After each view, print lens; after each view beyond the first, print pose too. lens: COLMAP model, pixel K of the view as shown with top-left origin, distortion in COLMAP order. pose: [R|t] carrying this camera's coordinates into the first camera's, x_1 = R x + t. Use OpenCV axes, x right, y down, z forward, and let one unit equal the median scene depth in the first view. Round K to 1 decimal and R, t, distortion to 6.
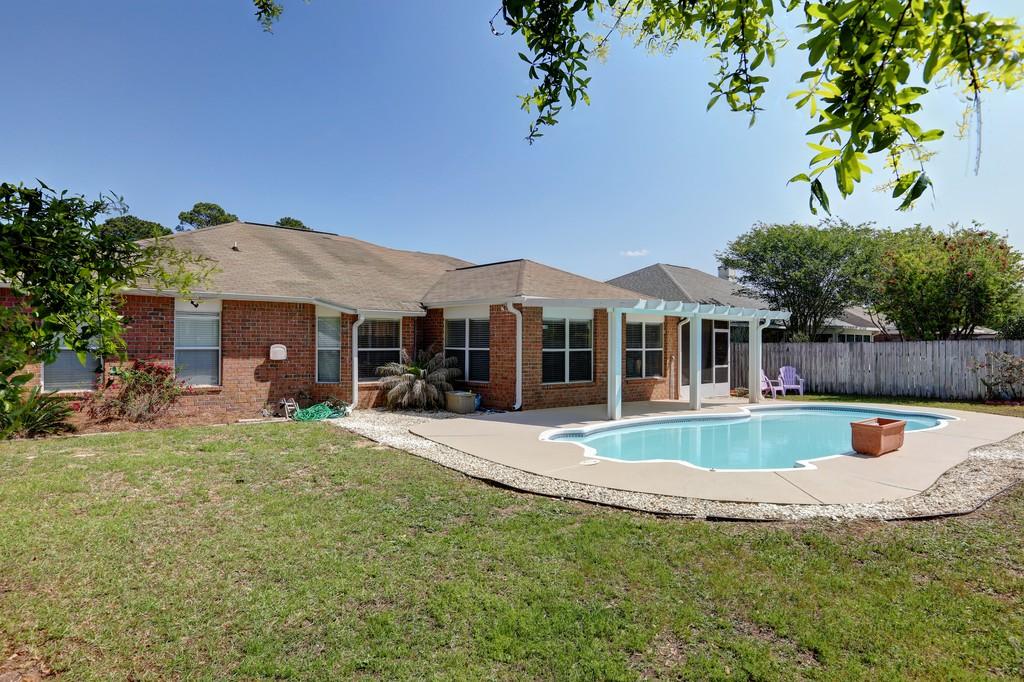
lens RADIAL K [[626.3, 0, 510.4], [0, 626.3, 340.3], [0, 0, 1]] dist [0.007725, 0.002570]
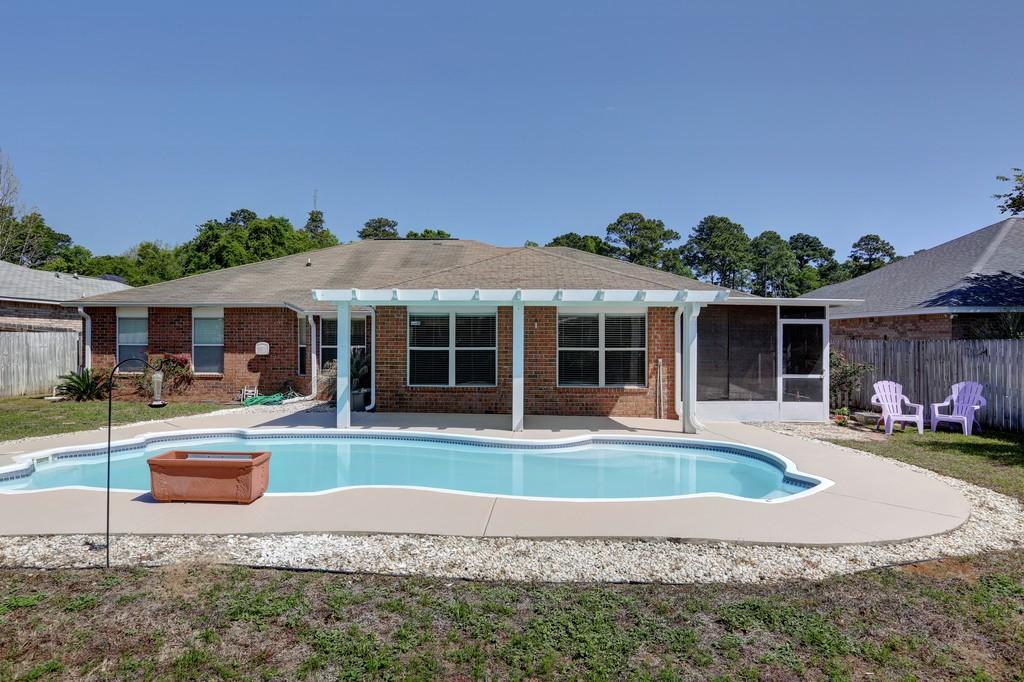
lens RADIAL K [[626.3, 0, 511.1], [0, 626.3, 341.6], [0, 0, 1]] dist [0.007725, 0.002570]
pose [[0.719207, -0.001099, -0.694795, 0.762193], [0.002288, 0.999997, 0.000787, 0.005285], [0.694792, -0.002156, 0.719207, 0.429531]]
